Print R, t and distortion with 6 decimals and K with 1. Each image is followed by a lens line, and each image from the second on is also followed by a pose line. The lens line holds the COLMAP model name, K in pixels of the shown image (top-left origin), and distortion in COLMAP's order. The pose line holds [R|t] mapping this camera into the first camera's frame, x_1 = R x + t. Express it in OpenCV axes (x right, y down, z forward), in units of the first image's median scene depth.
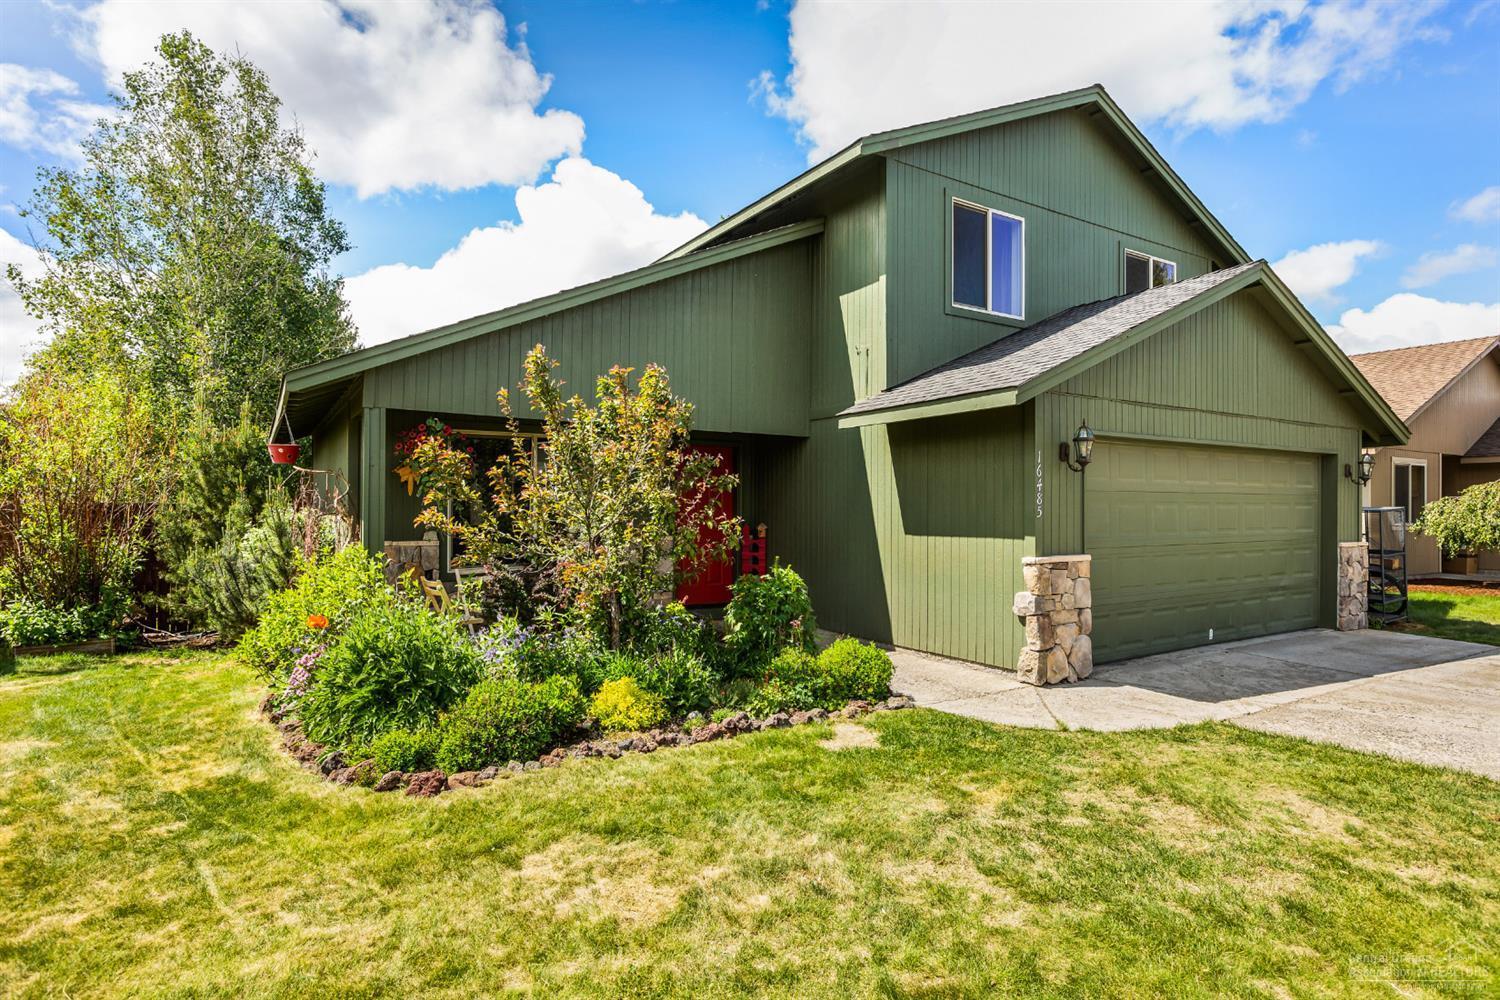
lens RADIAL K [[781.6, 0, 750.0], [0, 781.6, 500.0], [0, 0, 1]] dist [0.000140, -0.000965]
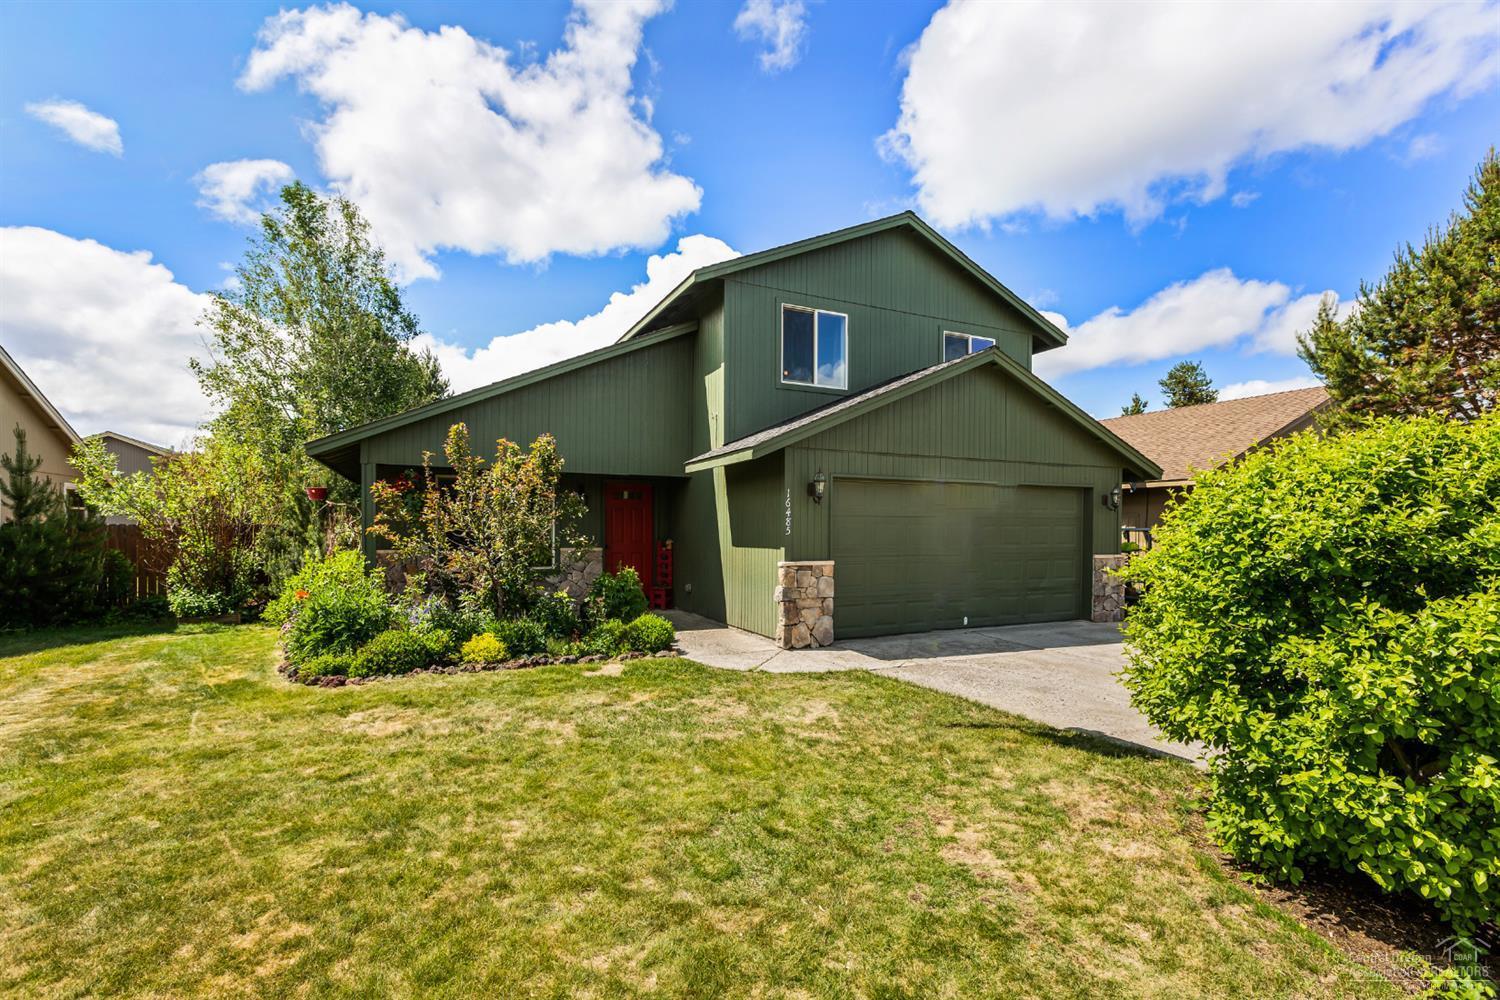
lens RADIAL K [[667.9, 0, 744.5], [0, 667.9, 534.9], [0, 0, 1]] dist [-0.000513, -0.000031]
pose [[0.994190, 0.002383, -0.107608, 0.417117], [-0.000268, 0.999807, 0.019659, -0.001848], [0.107634, -0.019516, 0.993999, -0.247918]]
